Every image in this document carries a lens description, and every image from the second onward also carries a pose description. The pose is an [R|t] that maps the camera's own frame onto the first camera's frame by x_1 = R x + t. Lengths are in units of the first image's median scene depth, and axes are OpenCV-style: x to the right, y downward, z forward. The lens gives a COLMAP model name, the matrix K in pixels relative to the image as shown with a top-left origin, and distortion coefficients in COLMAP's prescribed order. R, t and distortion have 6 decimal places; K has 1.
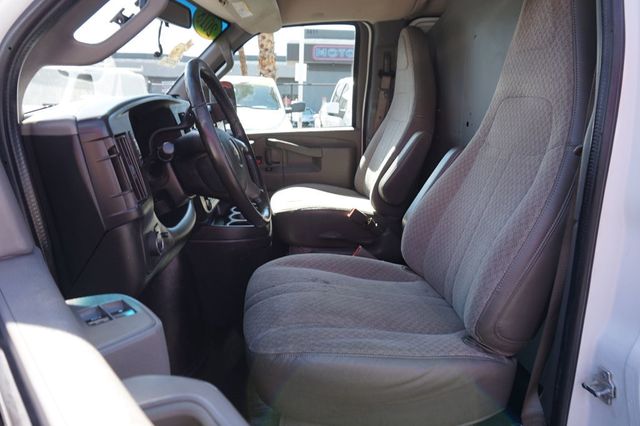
lens RADIAL K [[436.7, 0, 321.4], [0, 436.7, 212.1], [0, 0, 1]] dist [-0.029901, 0.017345]
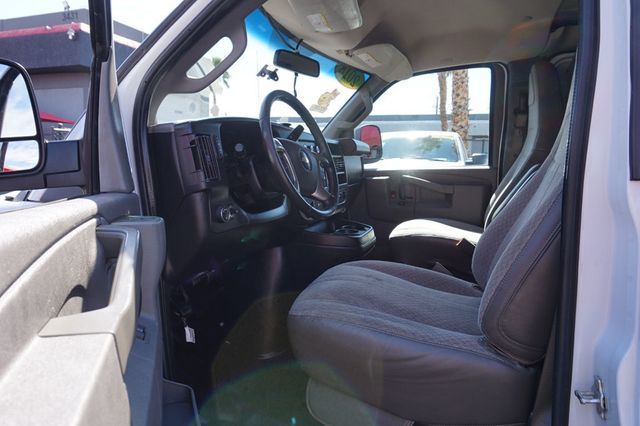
lens RADIAL K [[436.7, 0, 319.0], [0, 436.7, 211.5], [0, 0, 1]] dist [-0.029901, 0.017345]
pose [[0.896543, 0.052682, -0.439812, 0.198440], [-0.110732, 0.988033, -0.107373, 0.070082], [0.428892, 0.144966, 0.891648, -0.048659]]
